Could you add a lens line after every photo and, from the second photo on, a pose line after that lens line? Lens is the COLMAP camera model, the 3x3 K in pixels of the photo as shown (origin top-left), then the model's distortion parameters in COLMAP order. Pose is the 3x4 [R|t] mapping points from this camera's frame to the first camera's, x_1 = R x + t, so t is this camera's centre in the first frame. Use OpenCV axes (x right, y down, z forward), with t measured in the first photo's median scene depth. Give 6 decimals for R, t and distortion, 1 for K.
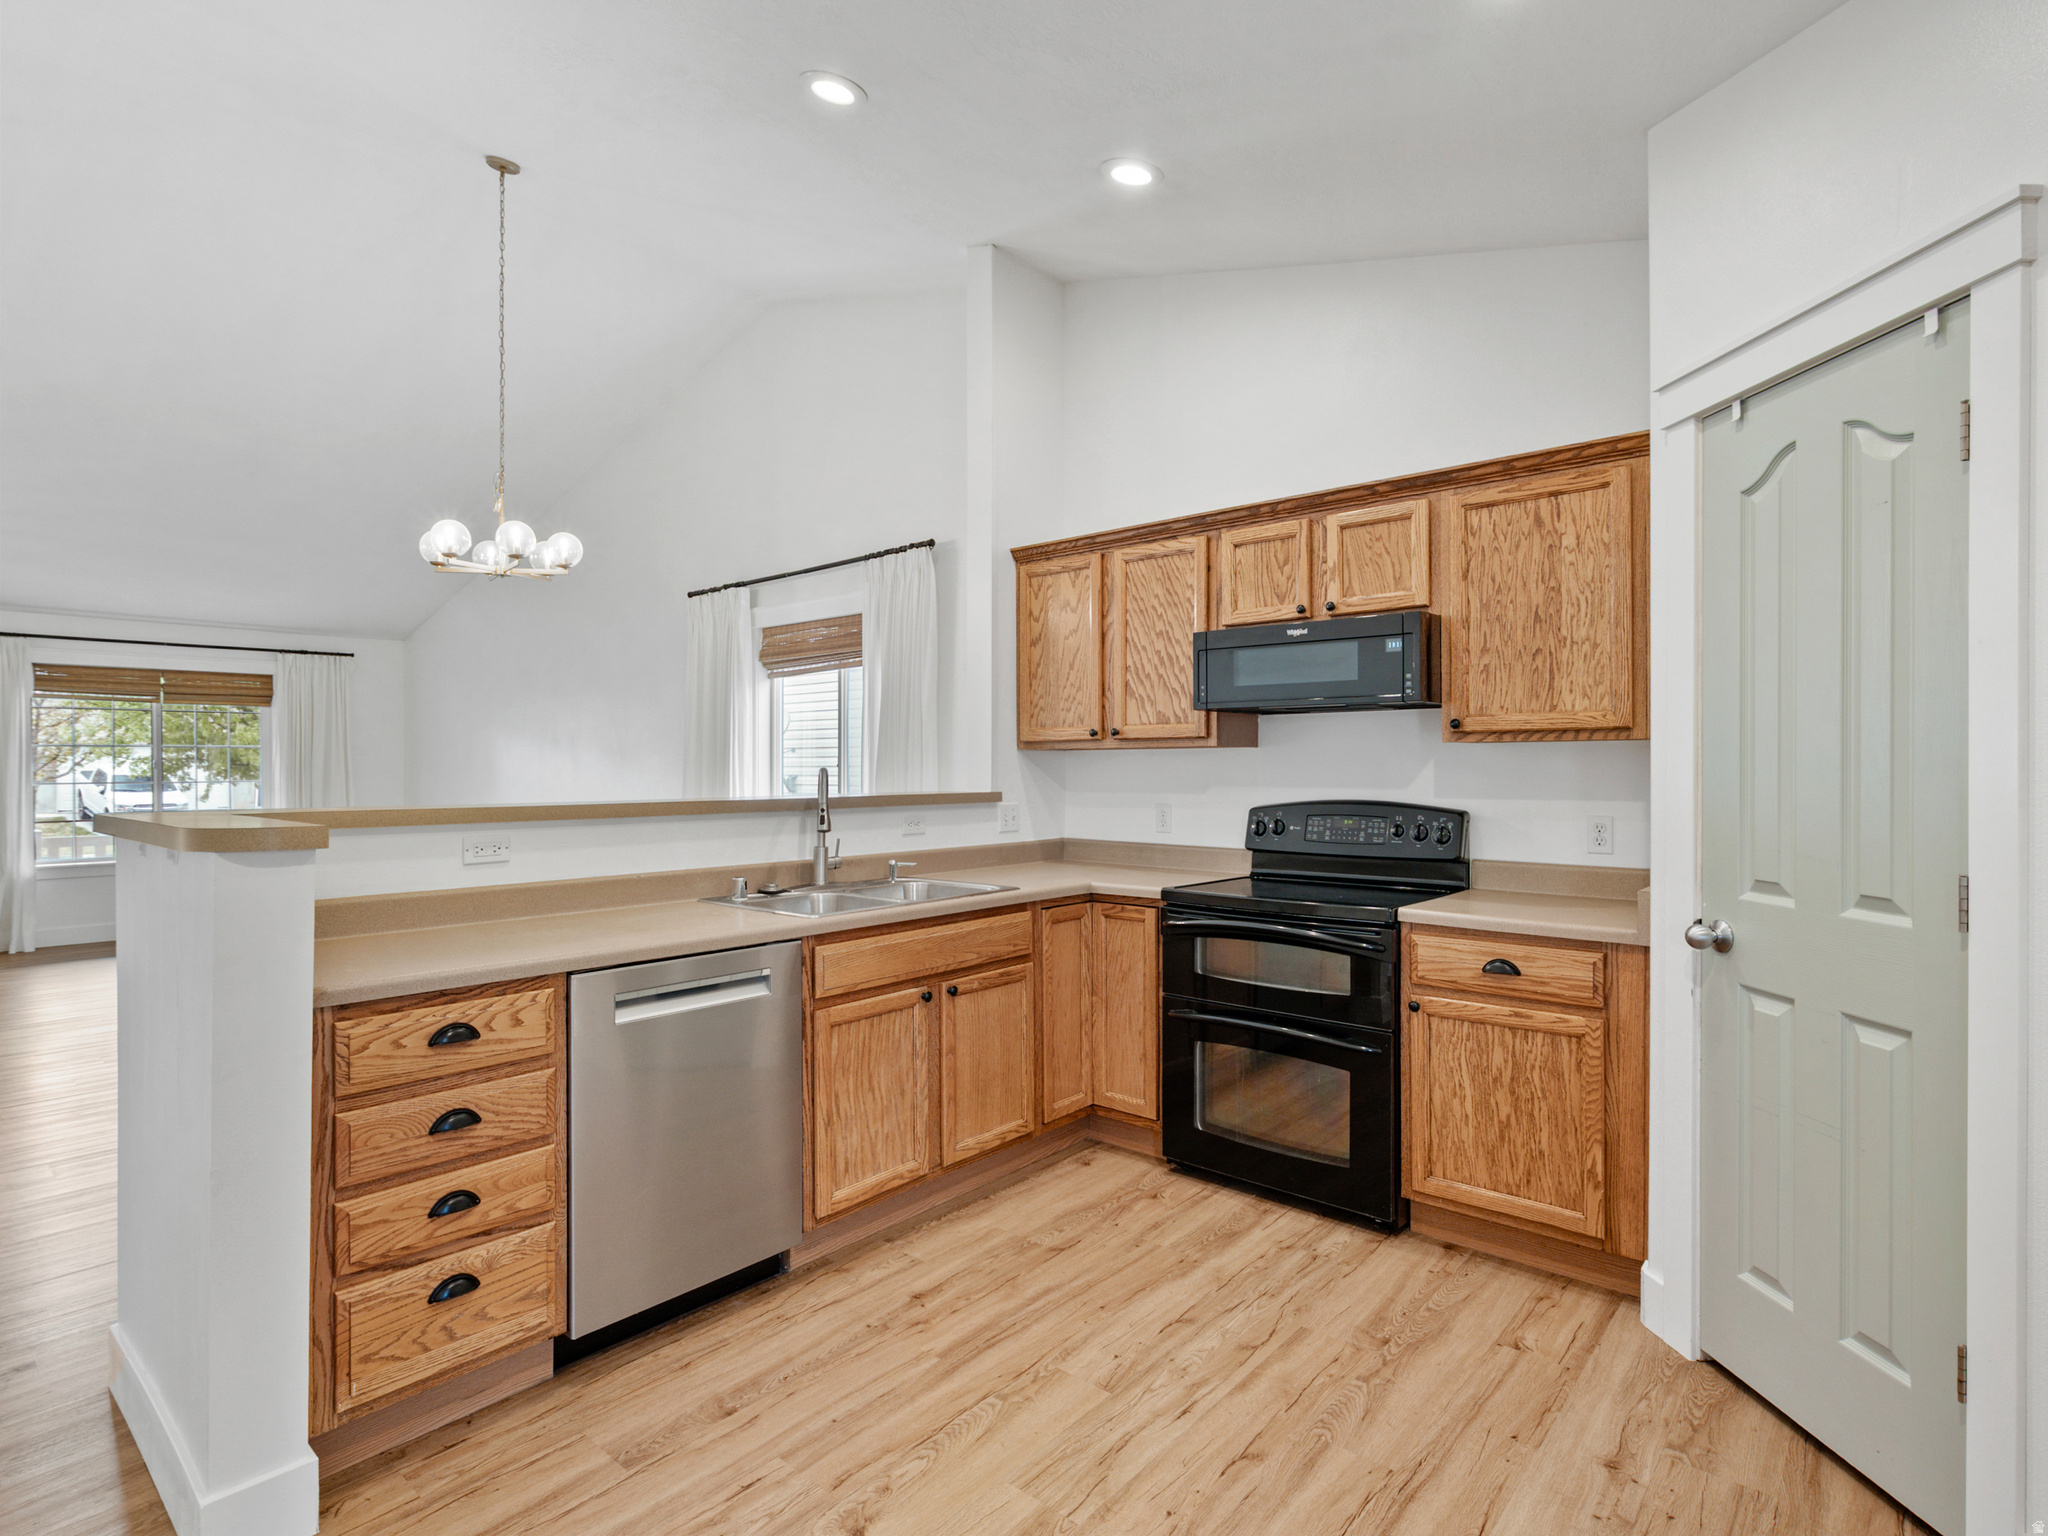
lens RADIAL K [[1037.6, 0, 1024.0], [0, 1037.6, 768.0], [0, 0, 1]] dist [-0.002789, 0.000213]
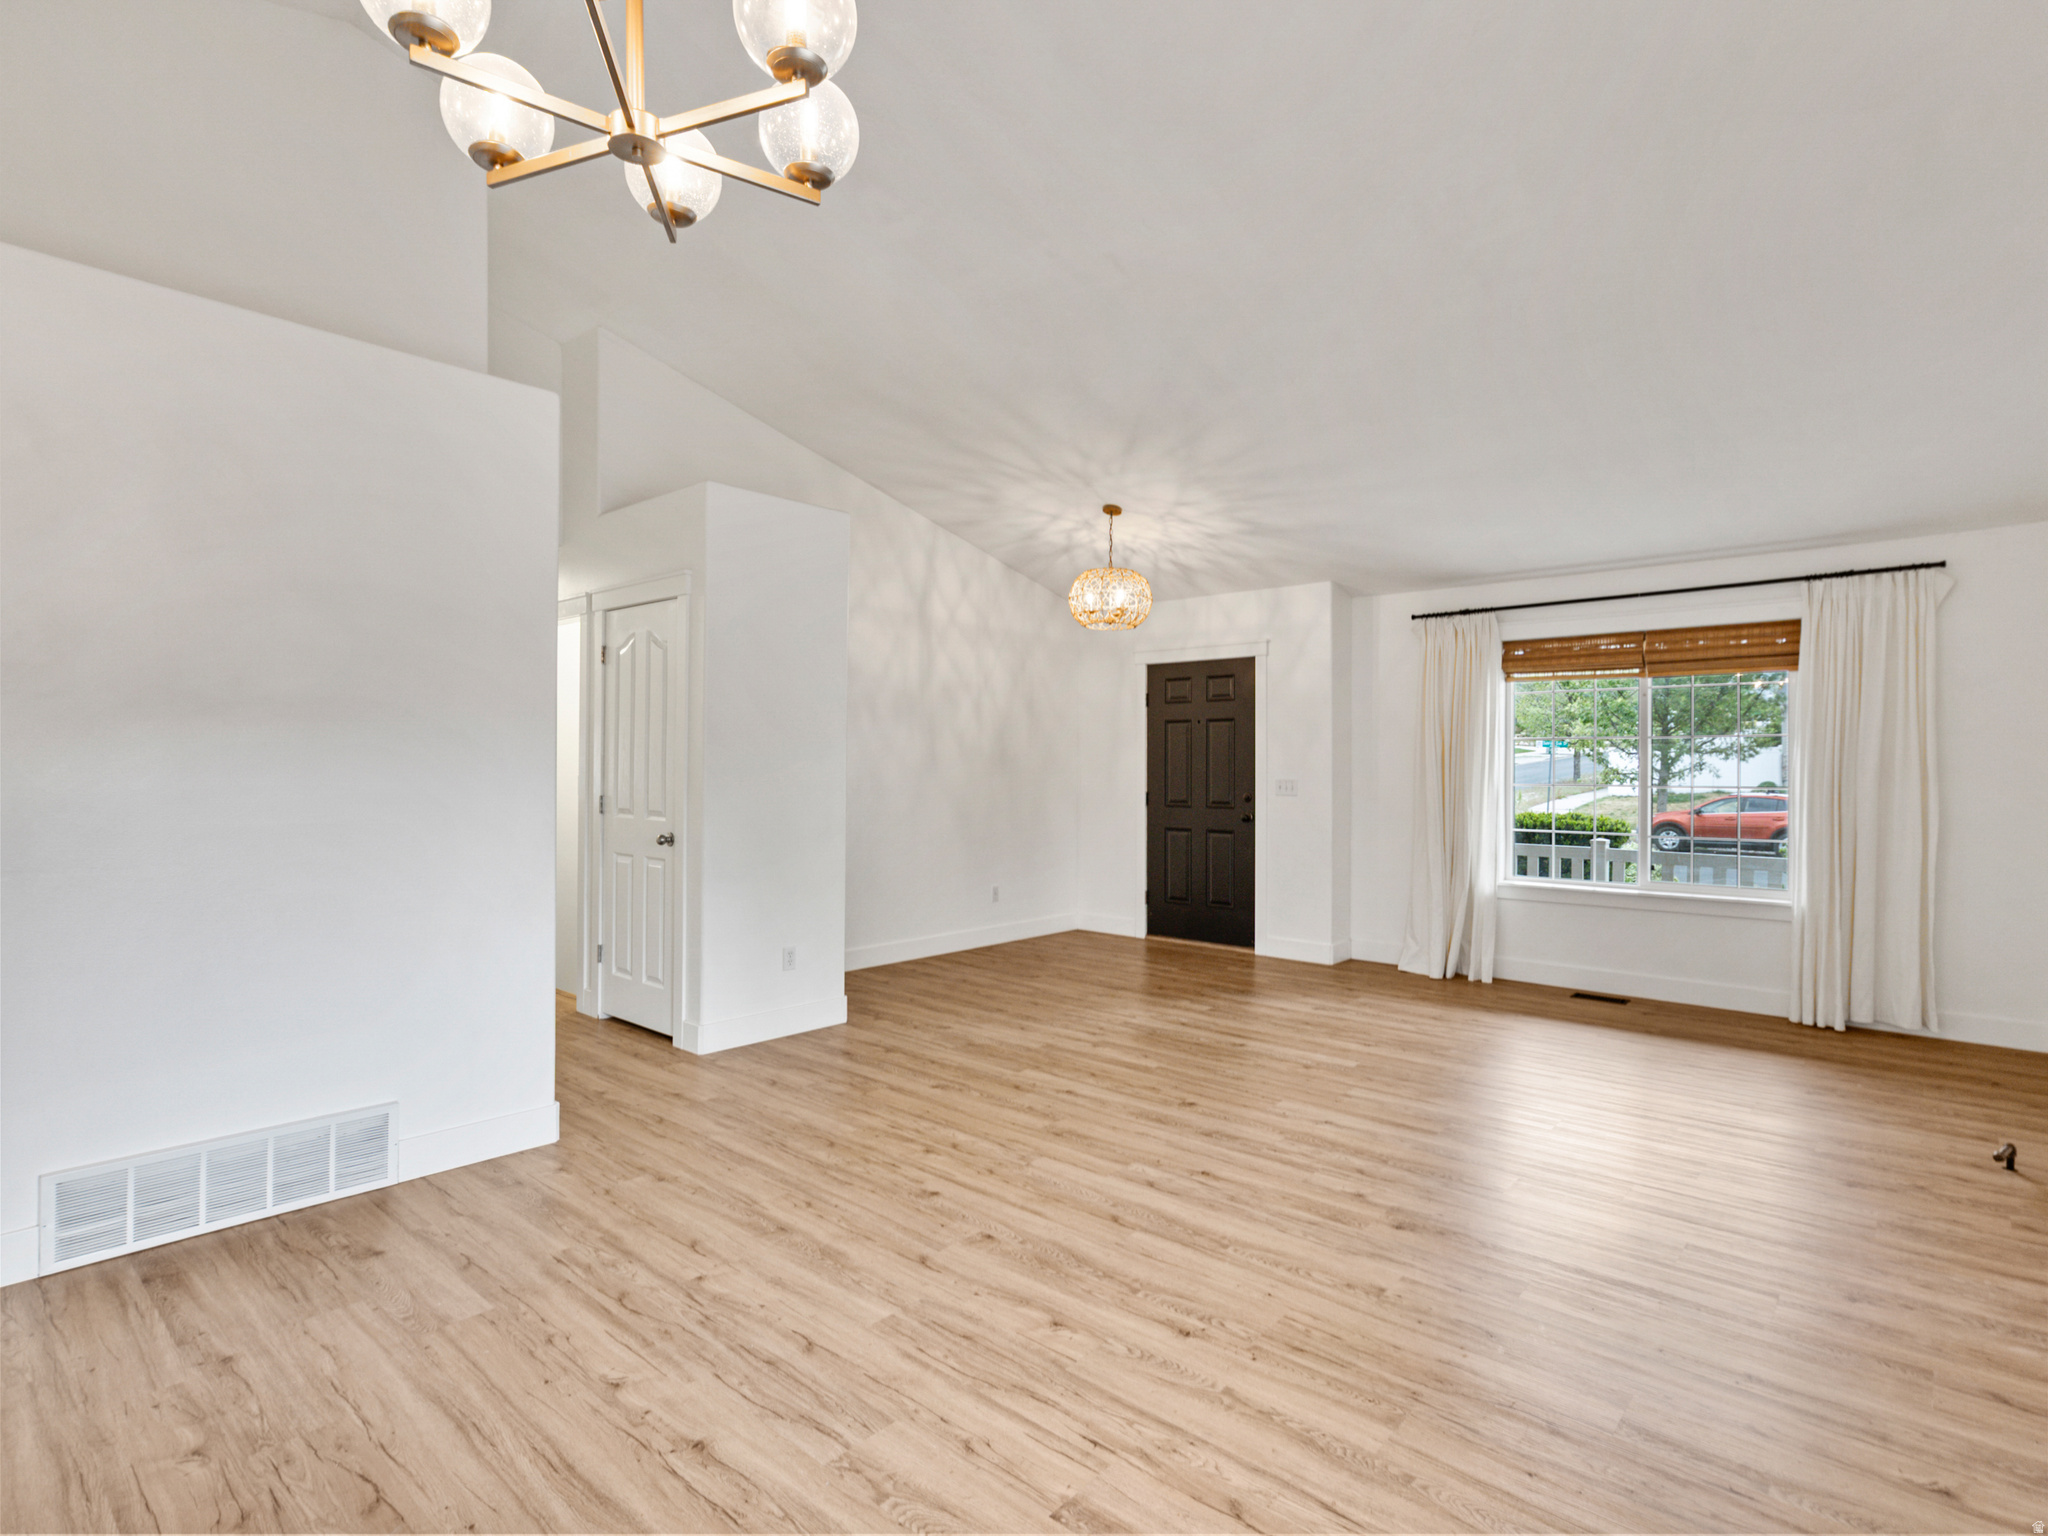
lens RADIAL K [[1037.6, 0, 1024.0], [0, 1037.6, 768.0], [0, 0, 1]] dist [-0.002789, 0.000213]
pose [[-0.022084, 0.004296, -0.999747, -0.266087], [-0.006660, 0.999968, 0.004444, 0.001890], [0.999734, 0.006756, -0.022054, 1.579618]]
